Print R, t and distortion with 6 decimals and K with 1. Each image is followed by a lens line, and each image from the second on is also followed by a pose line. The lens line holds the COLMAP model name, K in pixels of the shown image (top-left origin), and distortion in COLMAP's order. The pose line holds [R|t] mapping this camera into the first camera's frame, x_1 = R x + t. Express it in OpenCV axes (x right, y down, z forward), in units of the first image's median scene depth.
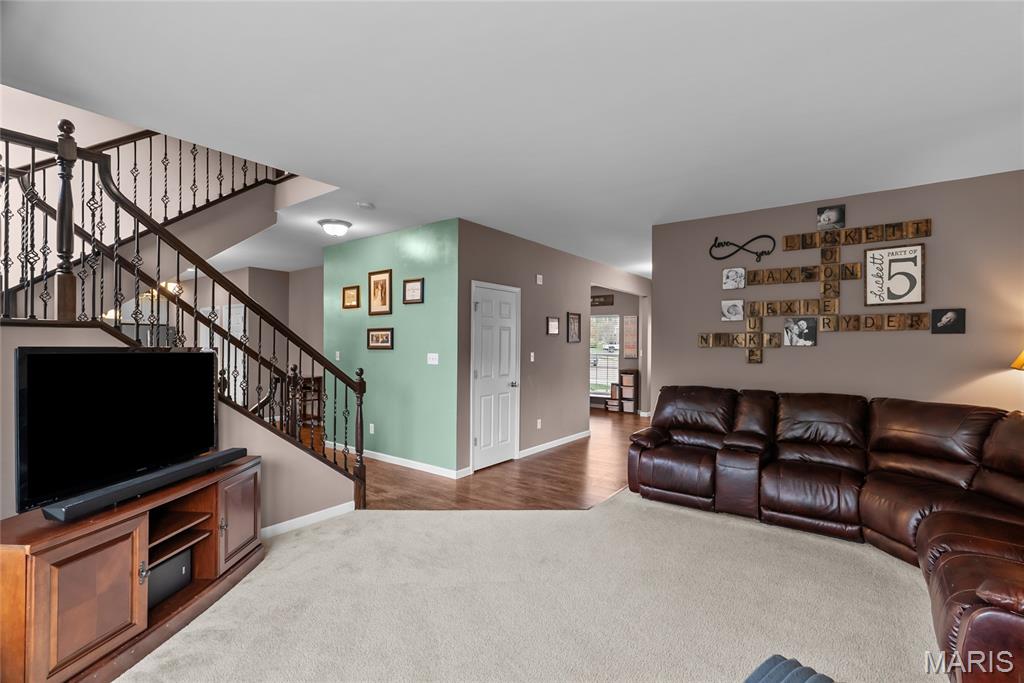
lens RADIAL K [[465.8, 0, 515.1], [0, 465.8, 338.4], [0, 0, 1]] dist [-0.001729, 0.000769]
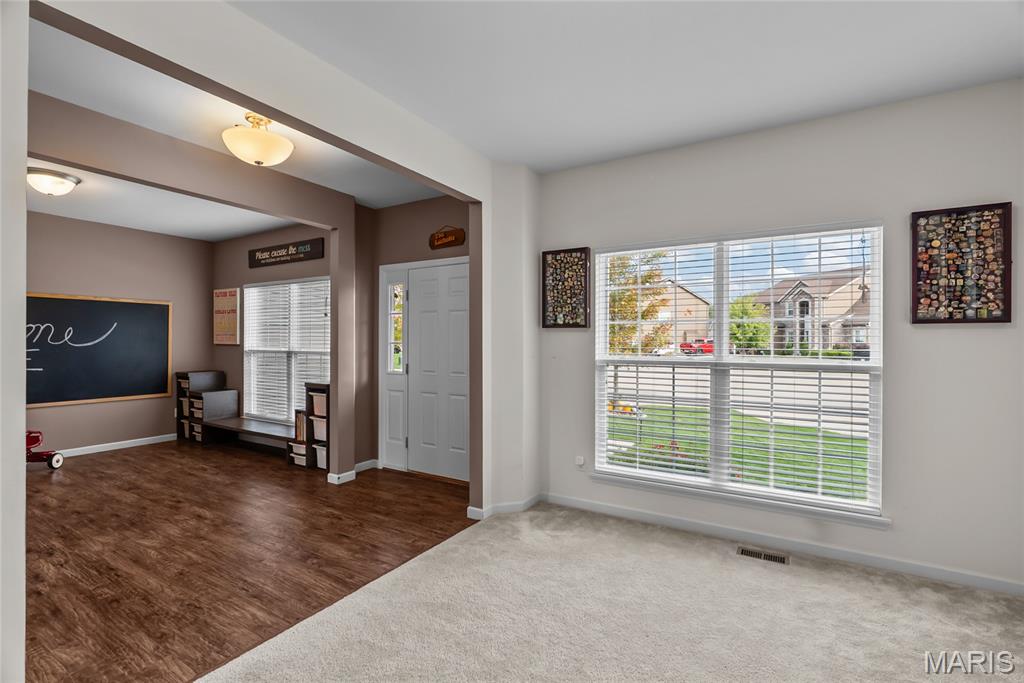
lens RADIAL K [[465.8, 0, 515.1], [0, 465.8, 338.4], [0, 0, 1]] dist [-0.001729, 0.000769]
pose [[0.994805, -0.002027, 0.101774, 0.835126], [0.001364, 0.999977, 0.006589, 0.036010], [-0.101785, -0.006416, 0.994786, 1.029367]]
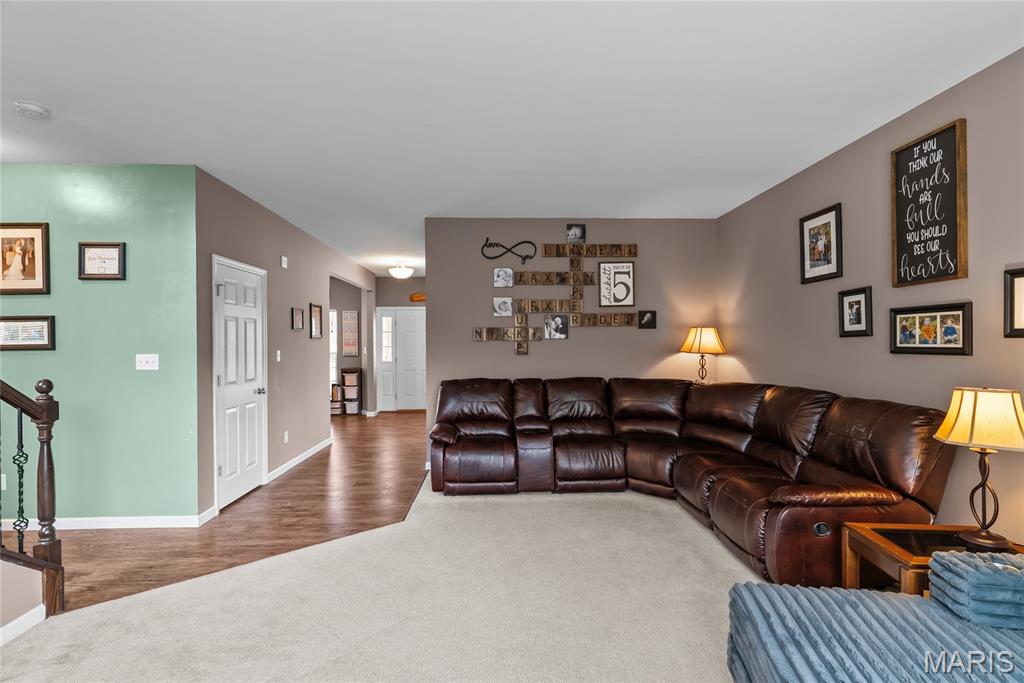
lens RADIAL K [[470.4, 0, 509.1], [0, 470.4, 340.4], [0, 0, 1]] dist [-0.002469, 0.001120]
pose [[0.779306, -0.008507, 0.626586, -0.214104], [0.004071, 0.999955, 0.008514, 0.008864], [-0.626631, -0.004084, 0.779306, 0.136032]]
